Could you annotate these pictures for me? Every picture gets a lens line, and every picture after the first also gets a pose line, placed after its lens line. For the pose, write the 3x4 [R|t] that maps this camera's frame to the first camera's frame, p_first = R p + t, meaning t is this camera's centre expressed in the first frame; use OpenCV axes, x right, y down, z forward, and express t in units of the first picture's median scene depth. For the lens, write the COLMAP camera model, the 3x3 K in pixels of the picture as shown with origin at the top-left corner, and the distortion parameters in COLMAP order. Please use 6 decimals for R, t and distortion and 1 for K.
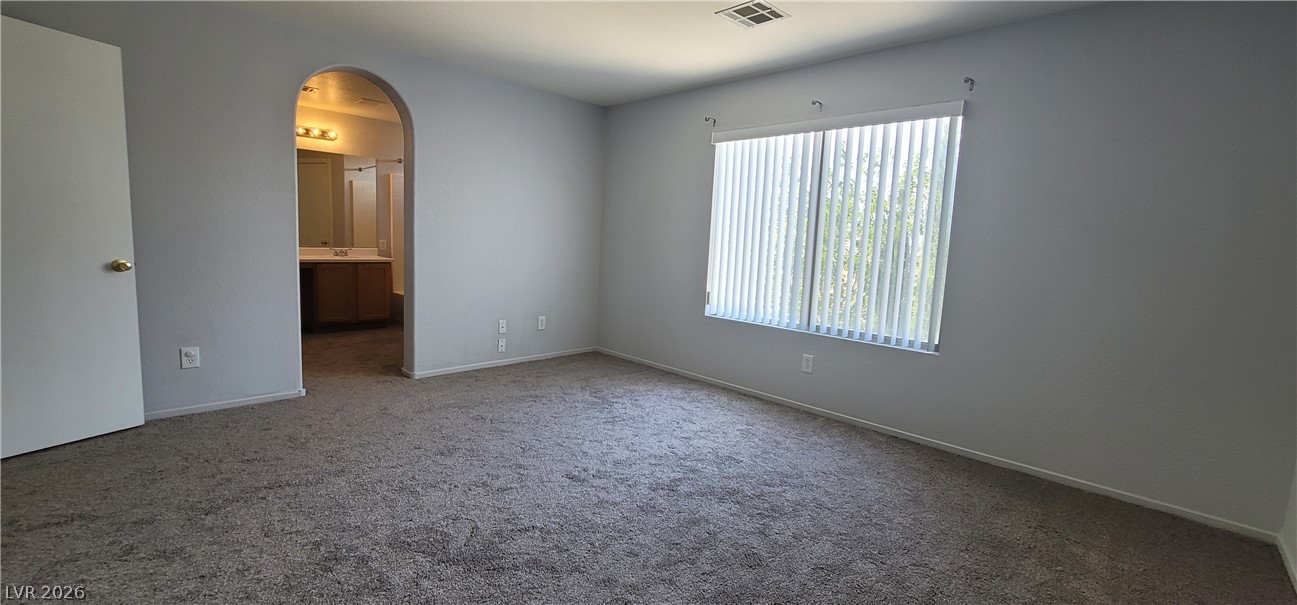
lens RADIAL K [[529.6, 0, 651.9], [0, 529.6, 296.7], [0, 0, 1]] dist [-0.009114, 0.004907]
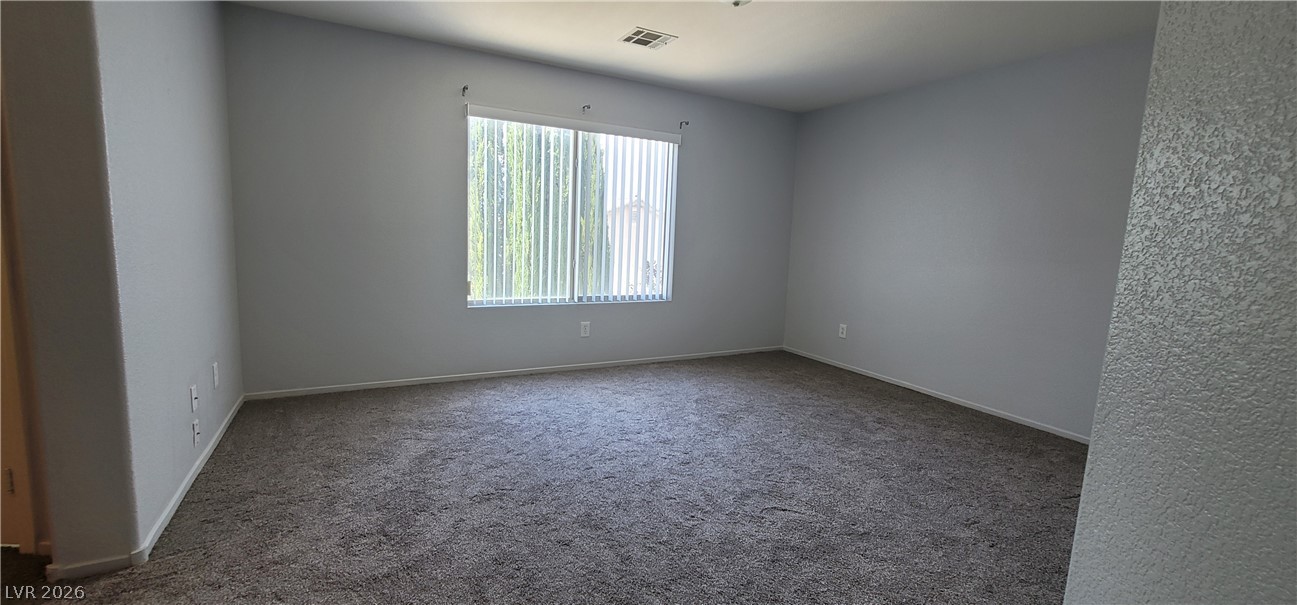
lens RADIAL K [[529.6, 0, 651.9], [0, 529.6, 296.7], [0, 0, 1]] dist [-0.009114, 0.004907]
pose [[0.285955, -0.152715, 0.945996, -0.747726], [0.076618, 0.987702, 0.136287, -0.092705], [-0.955175, 0.033508, 0.294139, 0.487682]]
